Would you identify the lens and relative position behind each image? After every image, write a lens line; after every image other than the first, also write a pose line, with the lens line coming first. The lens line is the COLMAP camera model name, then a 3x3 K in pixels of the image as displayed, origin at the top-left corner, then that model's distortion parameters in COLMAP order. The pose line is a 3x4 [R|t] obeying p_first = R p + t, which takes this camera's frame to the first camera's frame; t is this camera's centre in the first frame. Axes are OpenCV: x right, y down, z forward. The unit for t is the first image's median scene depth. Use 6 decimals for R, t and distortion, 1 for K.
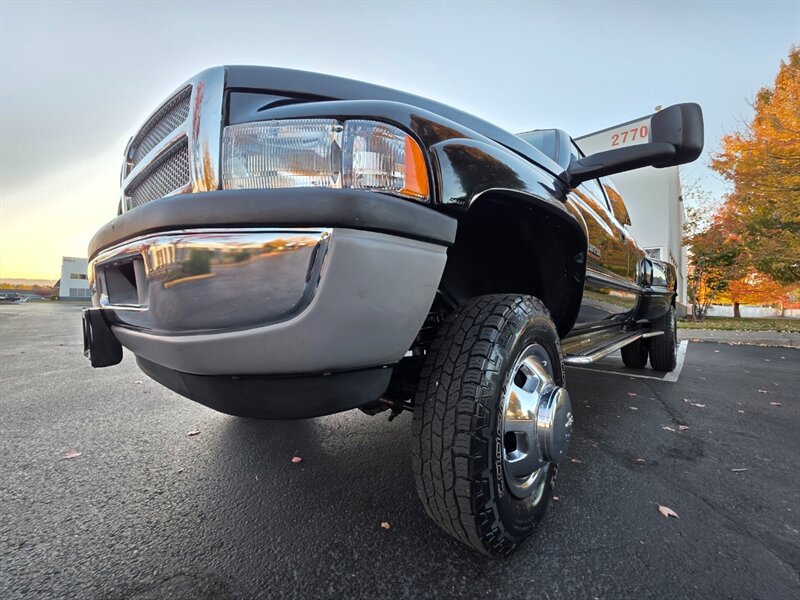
lens RADIAL K [[318.6, 0, 401.1], [0, 318.6, 298.4], [0, 0, 1]] dist [0.005205, 0.000231]
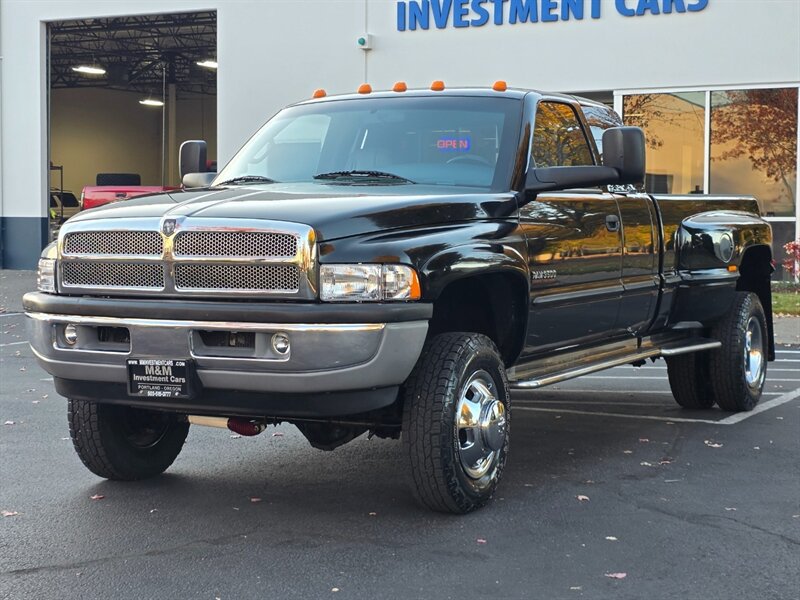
lens RADIAL K [[1432.5, 0, 402.0], [0, 1432.5, 296.4], [0, 0, 1]] dist [0.143589, -0.186595]
pose [[0.965199, -0.028261, 0.259984, -1.598957], [0.009325, 0.997231, 0.073783, -0.673467], [-0.261349, -0.068791, 0.962790, -5.147652]]
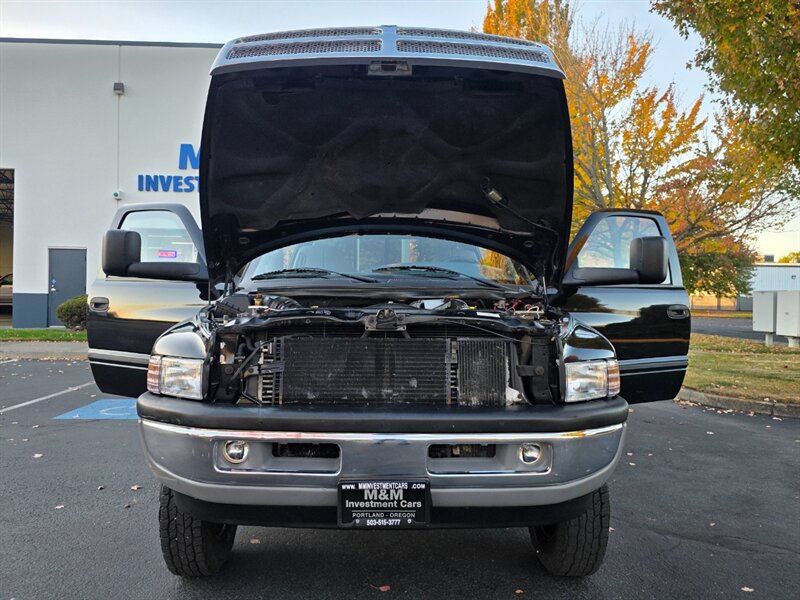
lens RADIAL K [[610.4, 0, 400.5], [0, 610.4, 304.5], [0, 0, 1]] dist [0.069244, -0.070104]
pose [[0.723267, -0.015814, 0.690387, -2.485596], [-0.013070, 0.999245, 0.036581, -0.678268], [-0.690445, -0.035482, 0.722514, -0.586058]]
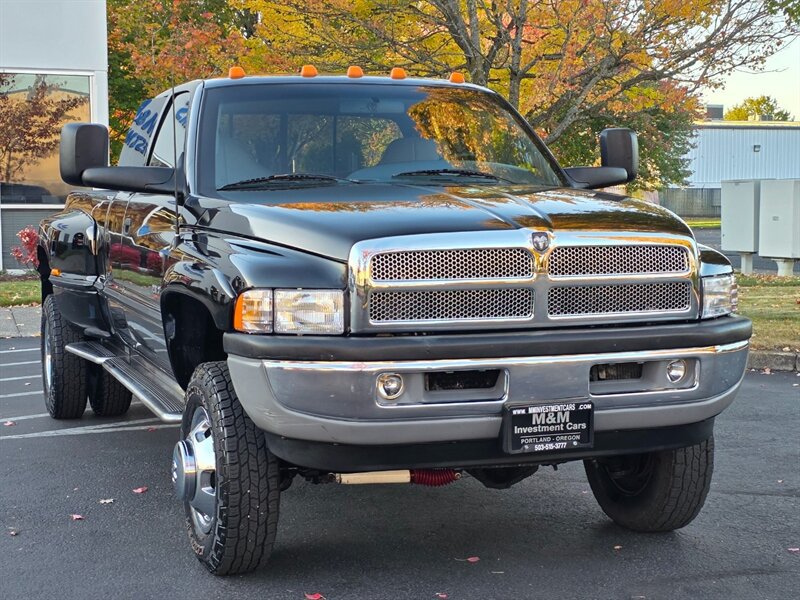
lens RADIAL K [[1363.7, 0, 400.0], [0, 1363.7, 300.0], [0, 0, 1]] dist [0.145709, -0.277676]
pose [[0.472927, -0.084927, 0.876999, -5.413777], [-0.001180, 0.995282, 0.097017, -0.785523], [-0.881101, -0.046917, 0.470596, -0.733445]]
